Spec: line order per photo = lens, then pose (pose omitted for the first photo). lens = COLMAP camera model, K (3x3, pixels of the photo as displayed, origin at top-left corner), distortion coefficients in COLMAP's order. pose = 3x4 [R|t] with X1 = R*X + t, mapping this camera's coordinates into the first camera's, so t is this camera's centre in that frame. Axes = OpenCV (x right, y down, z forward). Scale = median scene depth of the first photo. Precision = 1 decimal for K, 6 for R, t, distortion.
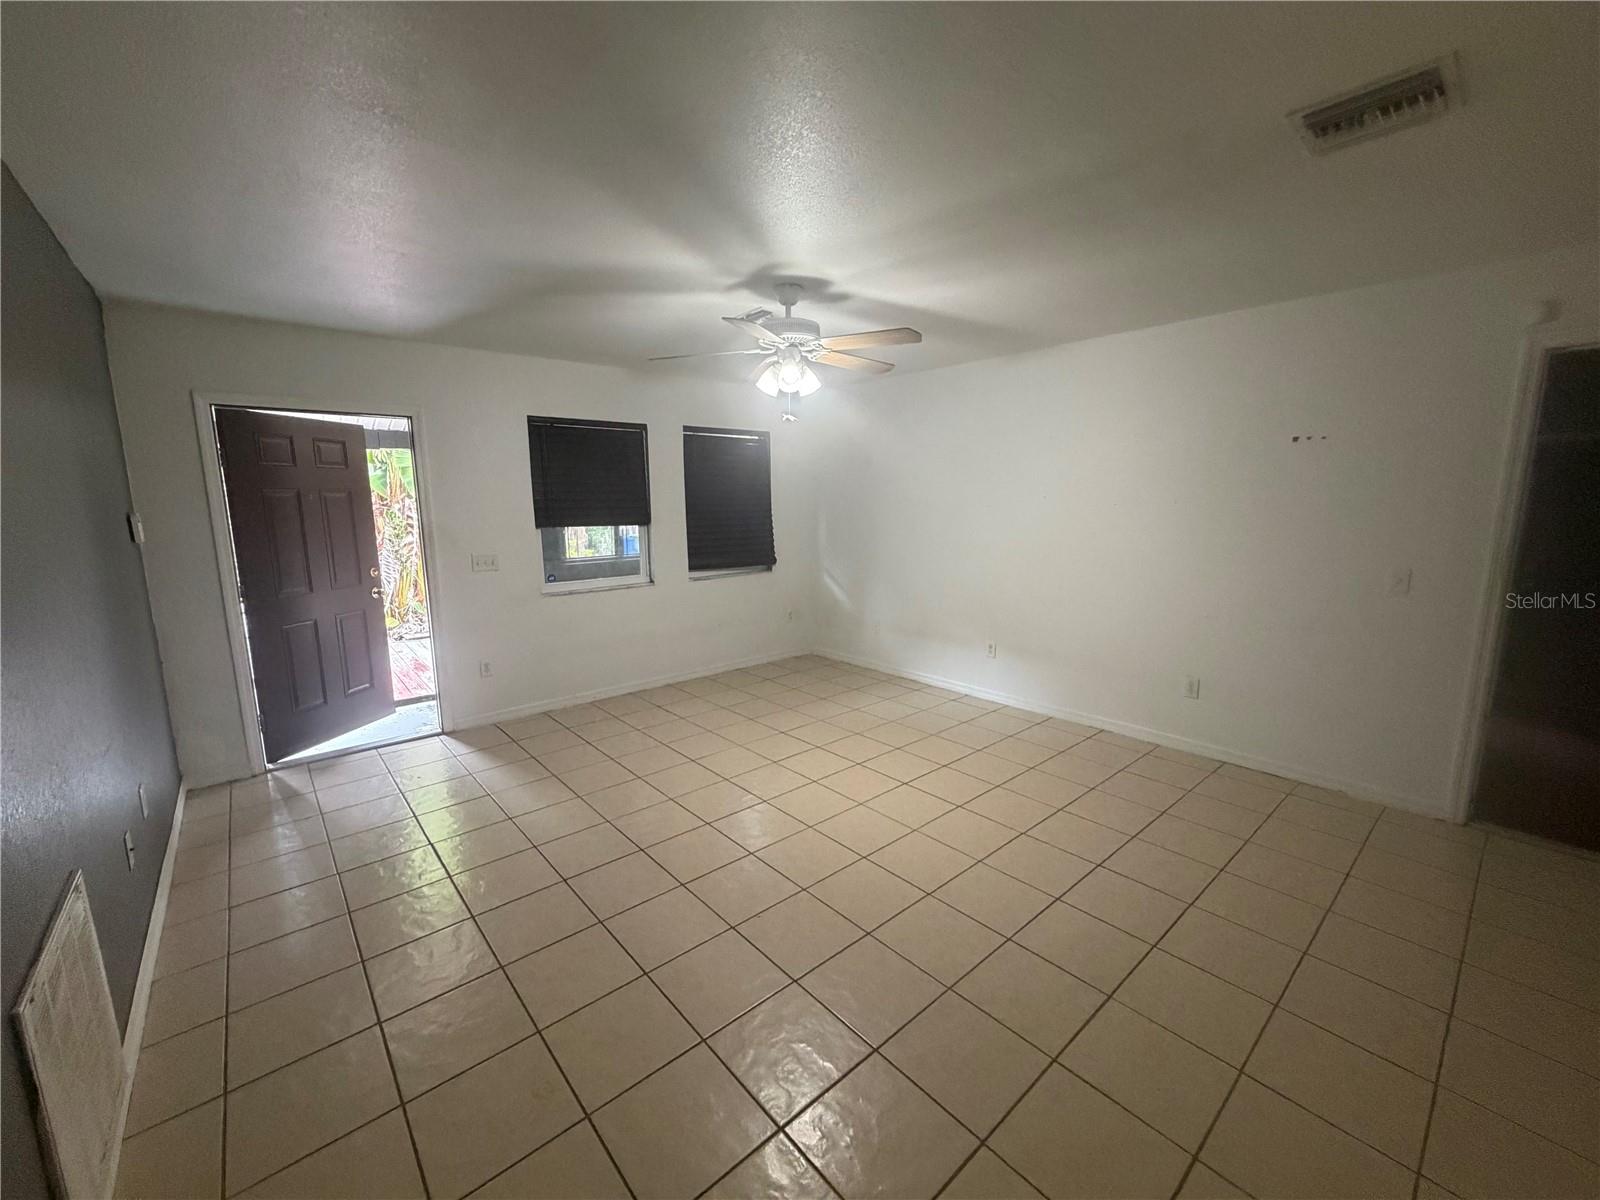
lens RADIAL K [[643.8, 0, 791.1], [0, 643.8, 600.8], [0, 0, 1]] dist [0.001140, -0.000357]
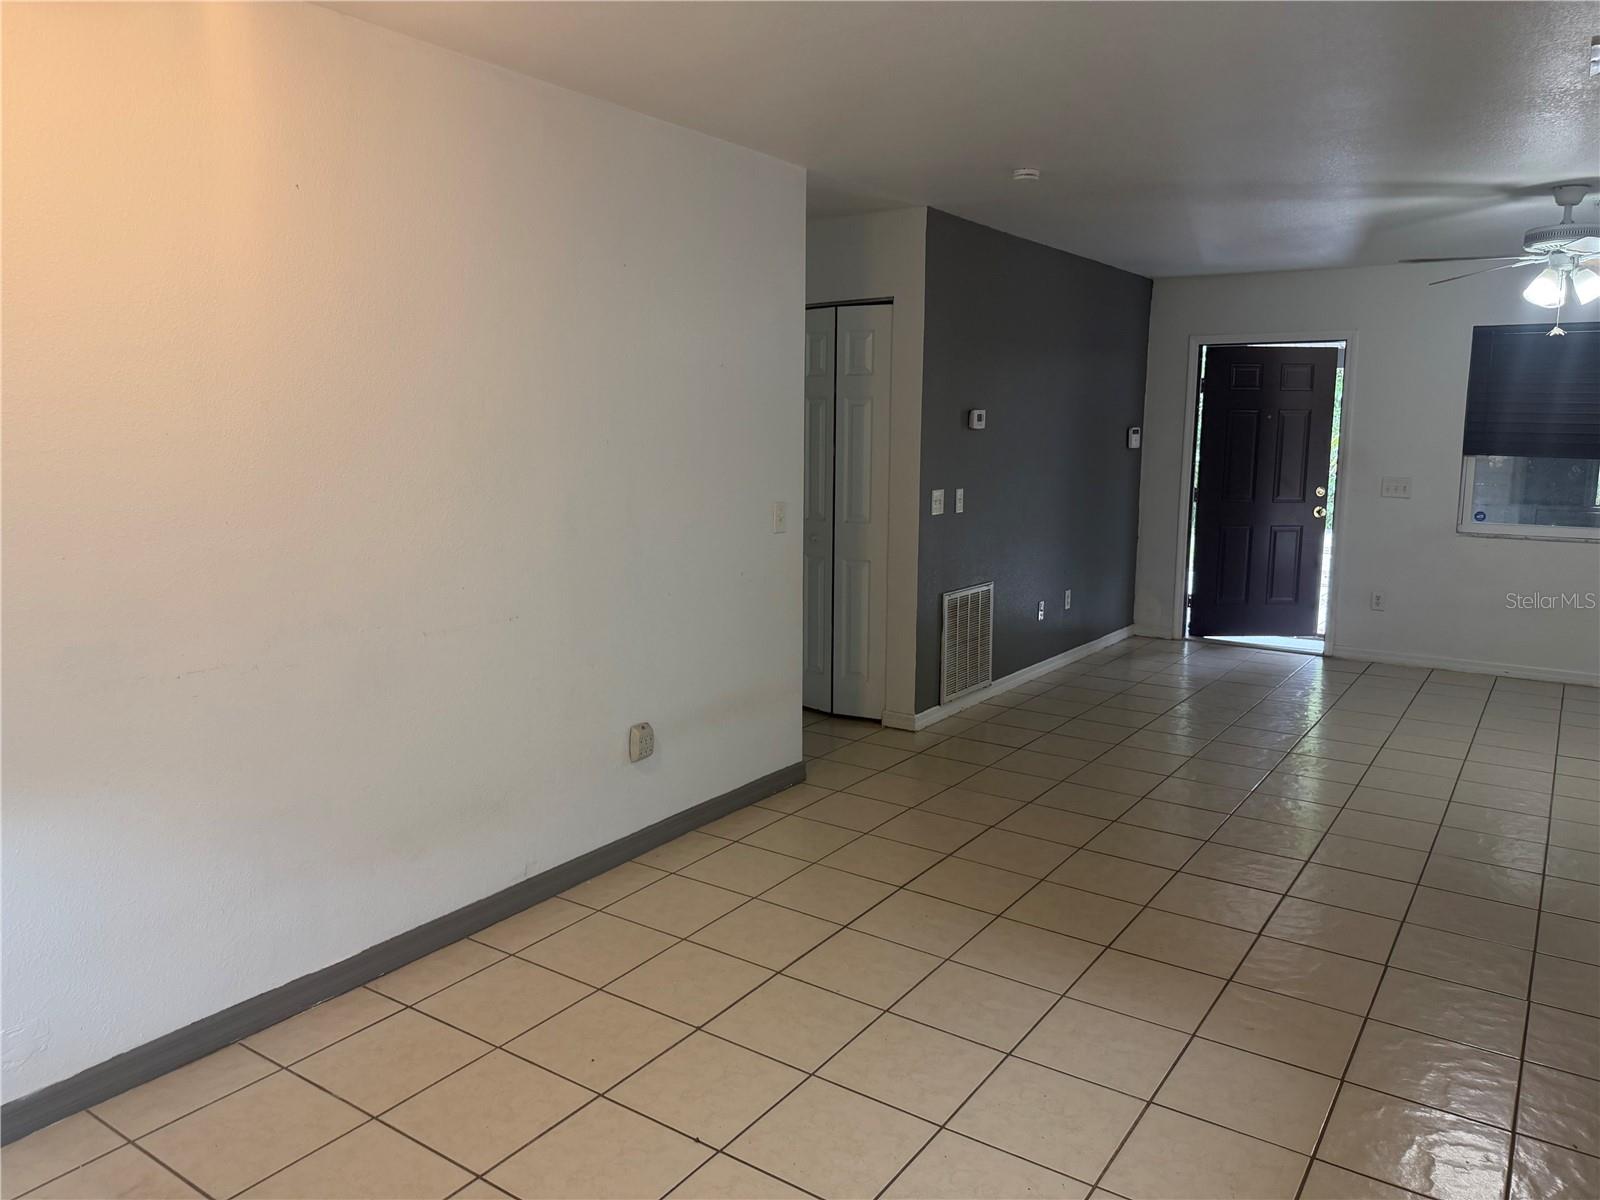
lens RADIAL K [[1133.2, 0, 800.0], [0, 1133.2, 600.0], [0, 0, 1]] dist [0.001337, 0.000799]
pose [[0.252692, 0.162286, -0.953840, 0.915565], [-0.161085, 0.979131, 0.123914, 0.035382], [0.954043, 0.122337, 0.273561, -0.262250]]
